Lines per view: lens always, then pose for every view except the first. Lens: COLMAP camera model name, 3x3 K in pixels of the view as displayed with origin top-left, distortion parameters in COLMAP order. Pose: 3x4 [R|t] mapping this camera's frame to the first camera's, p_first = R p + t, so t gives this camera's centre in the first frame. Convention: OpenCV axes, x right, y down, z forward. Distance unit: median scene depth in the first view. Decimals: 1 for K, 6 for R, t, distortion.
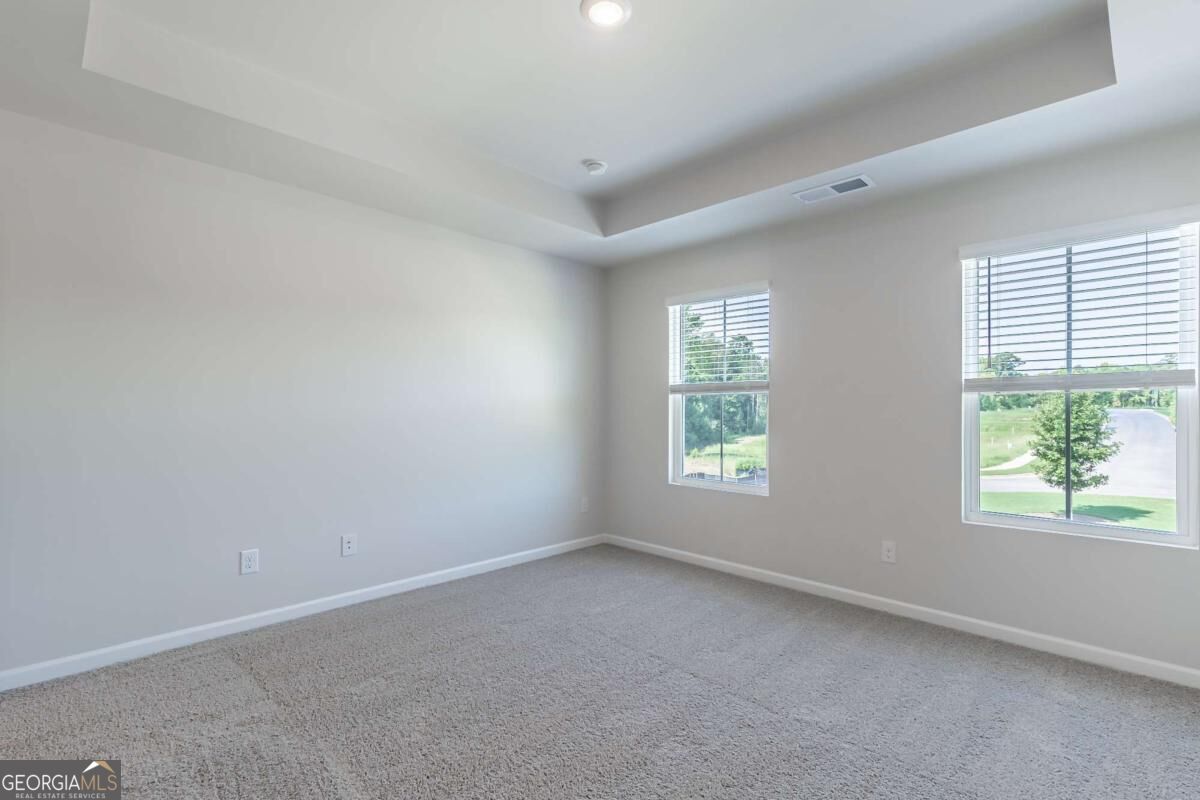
lens RADIAL K [[545.6, 0, 609.4], [0, 545.6, 412.8], [0, 0, 1]] dist [0.002681, 0.000411]
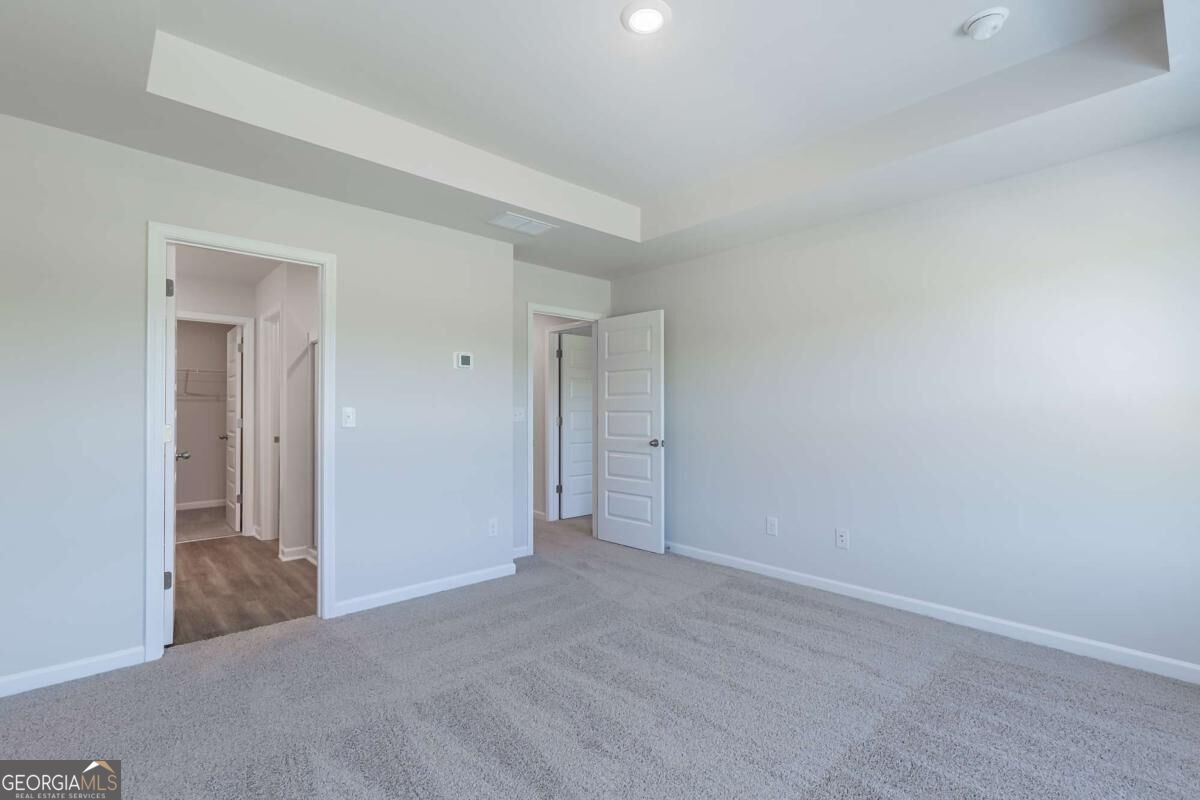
lens RADIAL K [[545.6, 0, 609.4], [0, 545.6, 412.8], [0, 0, 1]] dist [0.002681, 0.000411]
pose [[-0.072384, -0.000731, -0.997377, 0.634875], [0.004045, 0.999991, -0.001027, -0.007127], [0.997369, -0.004109, -0.072380, 0.624989]]
